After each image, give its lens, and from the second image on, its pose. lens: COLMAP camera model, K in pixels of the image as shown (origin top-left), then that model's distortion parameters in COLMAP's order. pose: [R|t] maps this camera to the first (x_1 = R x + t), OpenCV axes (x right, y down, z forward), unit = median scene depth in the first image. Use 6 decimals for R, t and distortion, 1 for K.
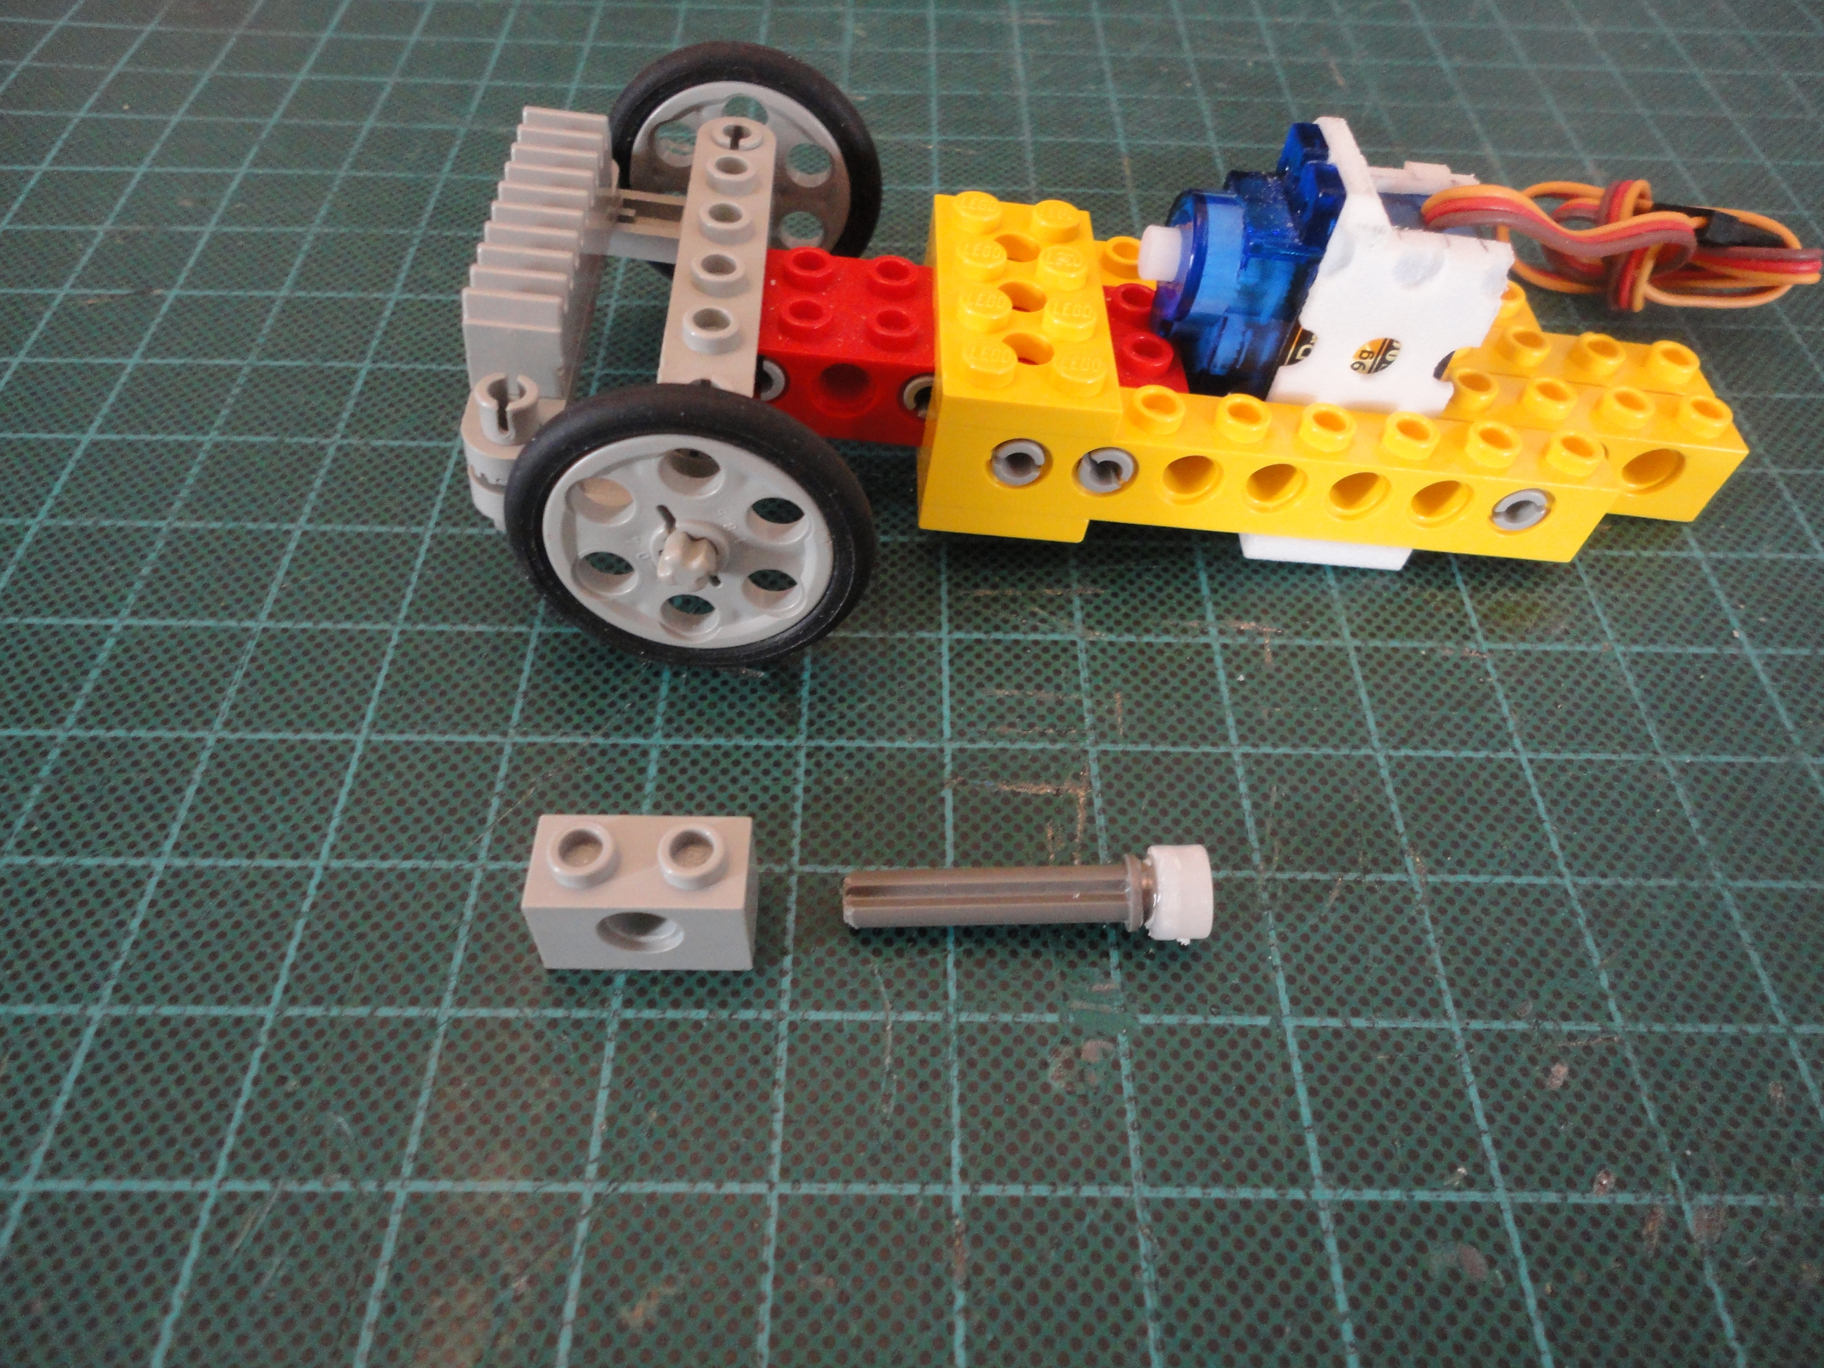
lens RADIAL K [[1317.1, 0, 908.0], [0, 1317.1, 683.8], [0, 0, 1]] dist [0.019250, -0.007036]
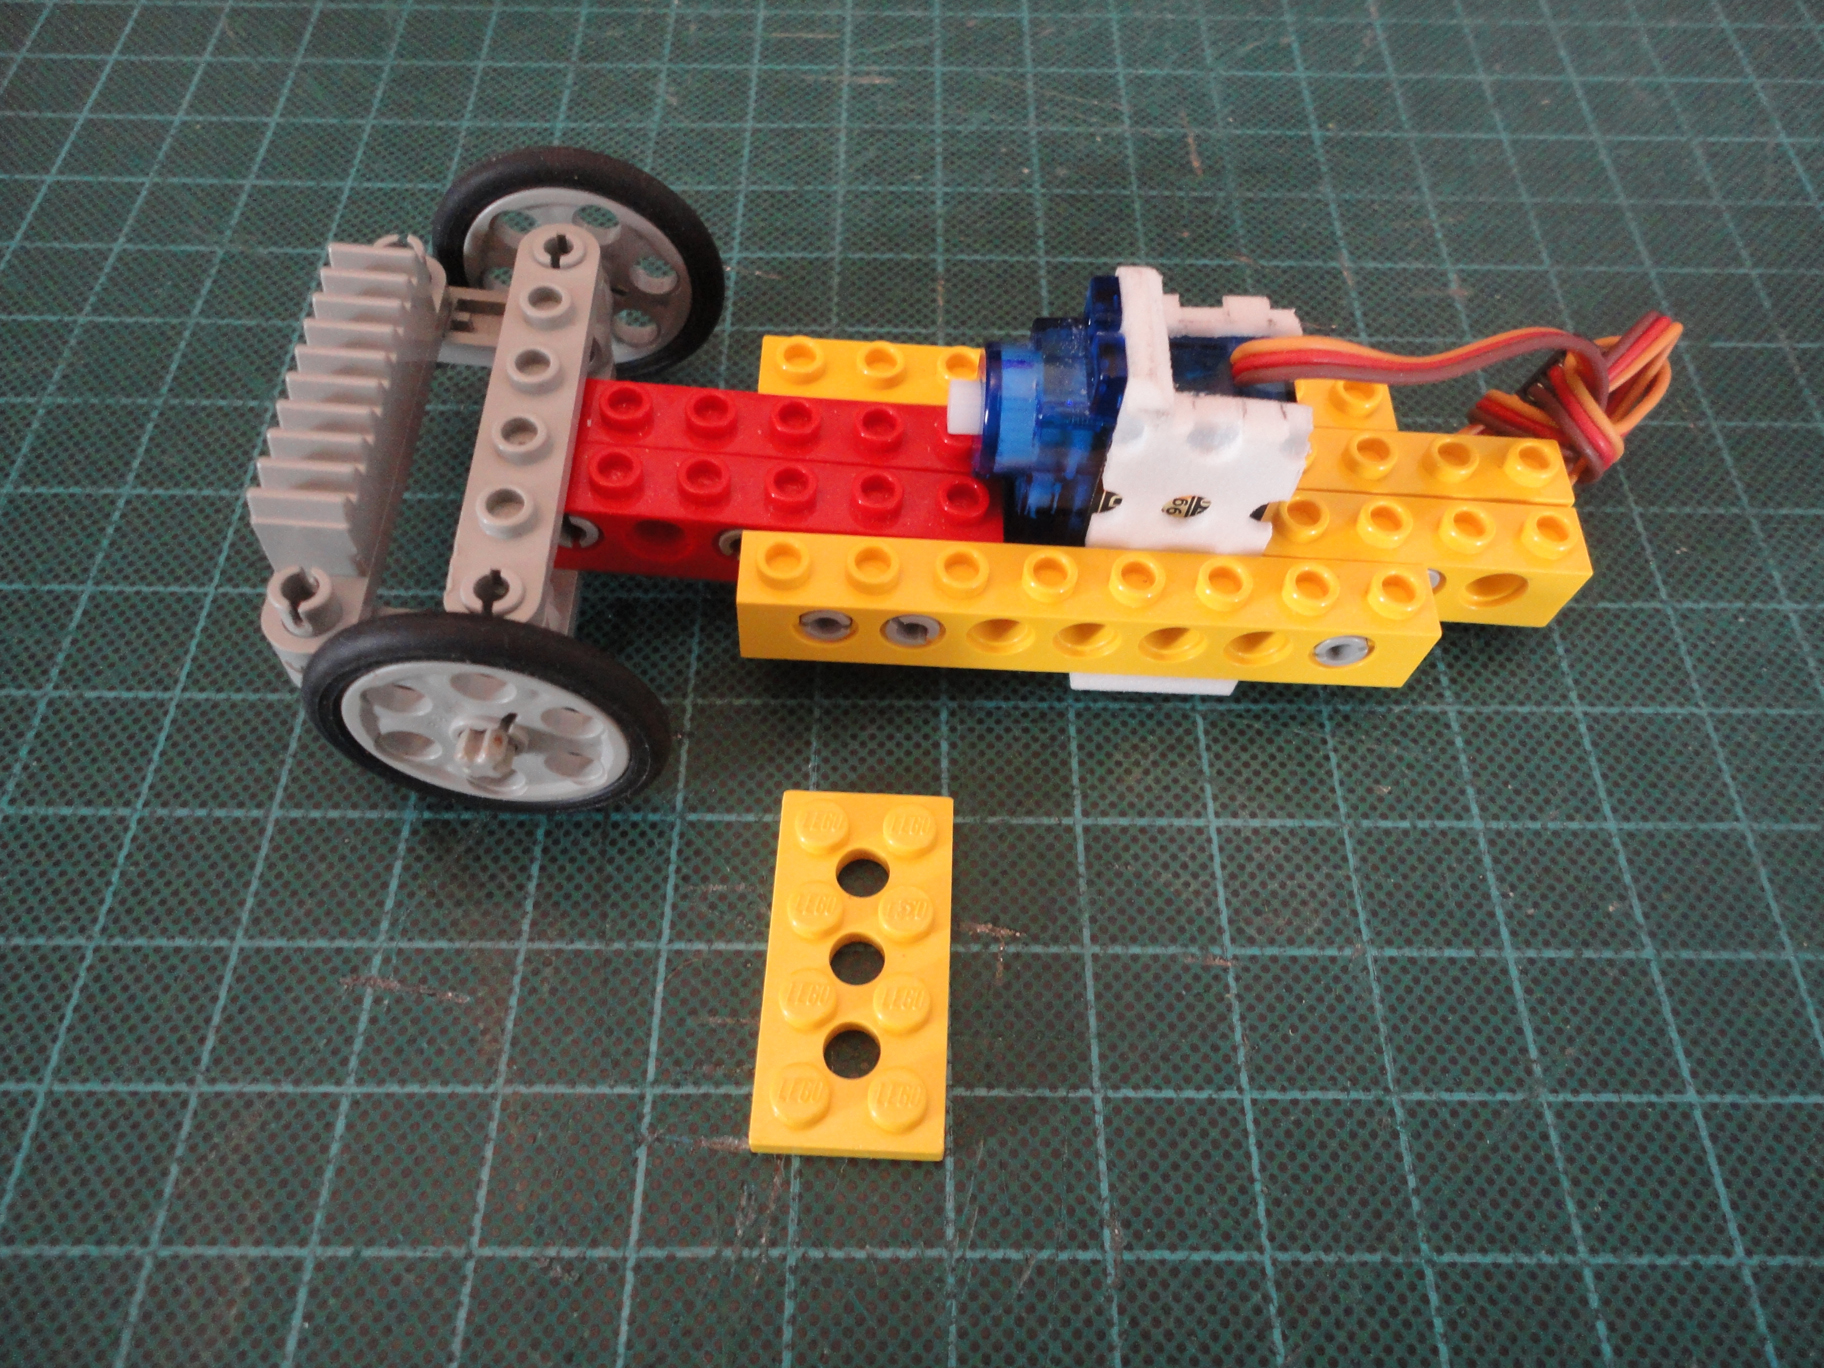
lens RADIAL K [[1317.1, 0, 909.5], [0, 1317.1, 683.7], [0, 0, 1]] dist [0.019250, -0.007036]
pose [[0.999879, -0.005322, -0.014648, 0.226122], [0.007337, 0.989965, 0.141119, -0.367012], [0.013750, -0.141209, 0.989884, 0.082283]]
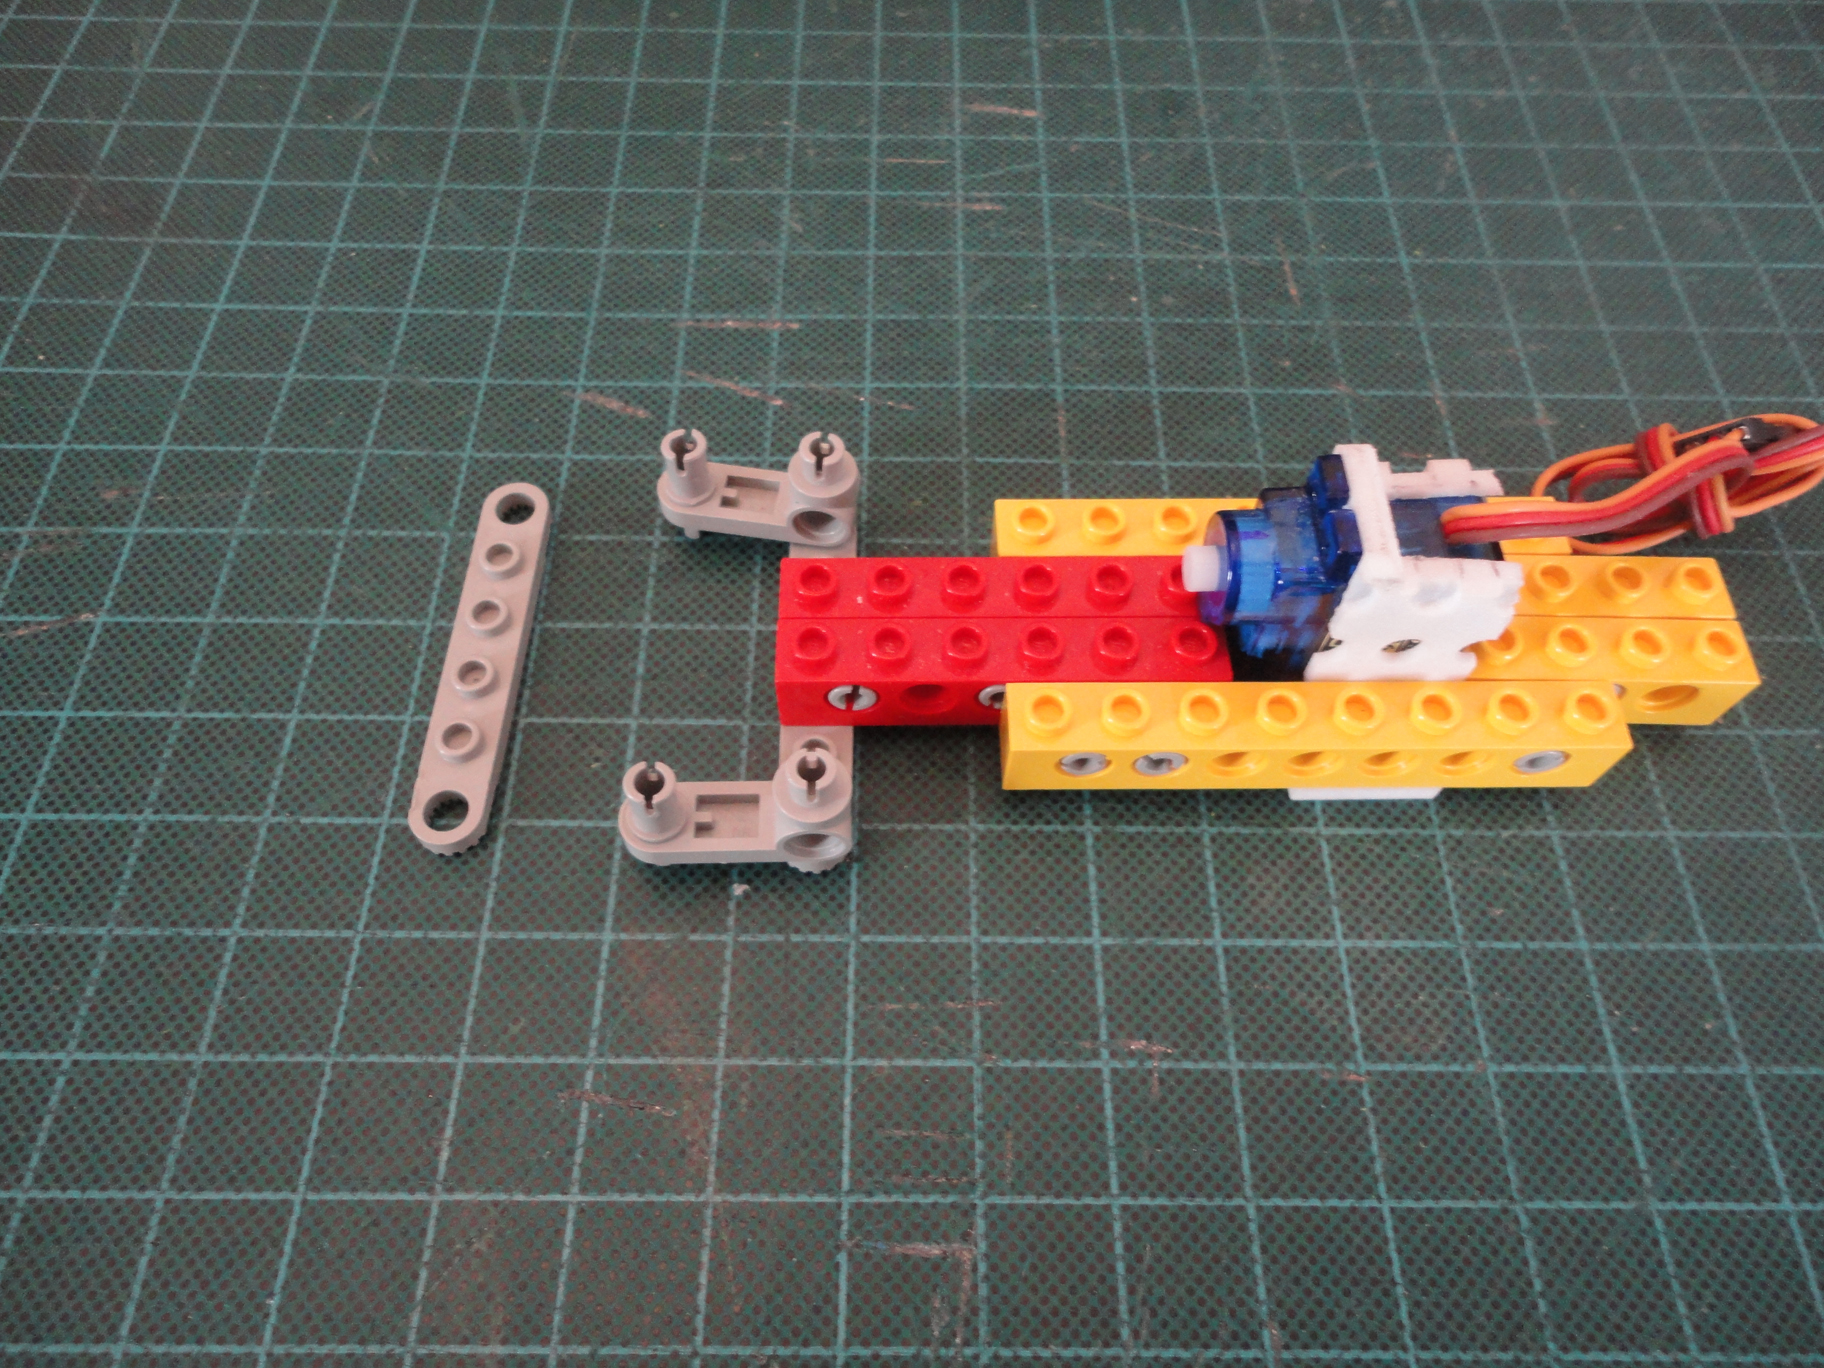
lens RADIAL K [[1317.1, 0, 912.2], [0, 1317.1, 687.8], [0, 0, 1]] dist [0.019250, -0.007036]
pose [[0.999926, -0.004542, -0.011297, 0.093839], [0.006195, 0.988527, 0.150914, -0.501824], [0.010482, -0.150973, 0.988482, 0.003892]]
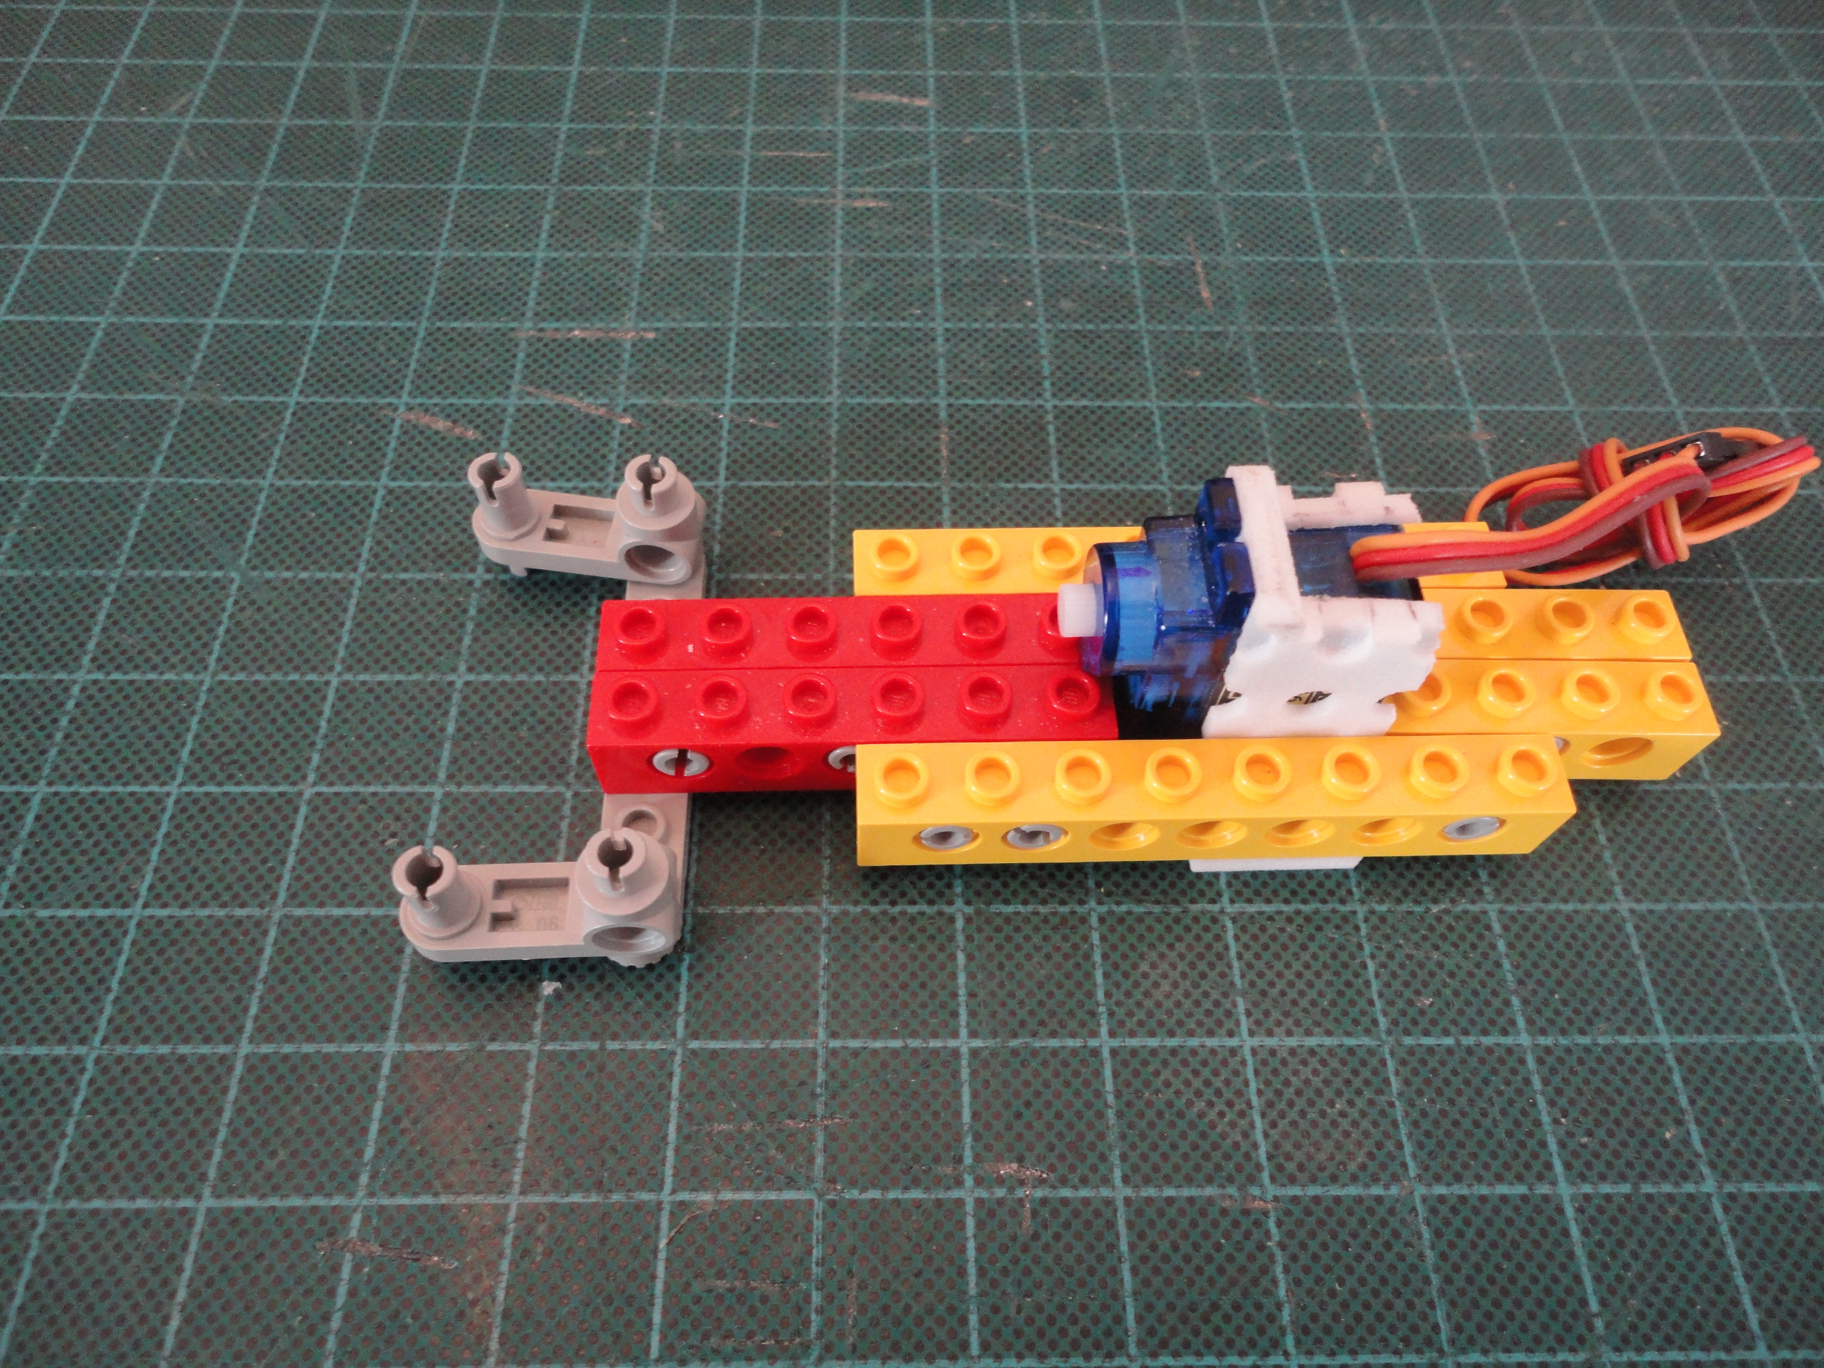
lens RADIAL K [[1317.1, 0, 912.2], [0, 1317.1, 688.4], [0, 0, 1]] dist [0.019250, -0.007036]
pose [[0.999868, -0.015629, 0.004542, 0.200072], [0.014834, 0.989929, 0.140787, -0.512536], [-0.006697, -0.140701, 0.990029, 0.164565]]
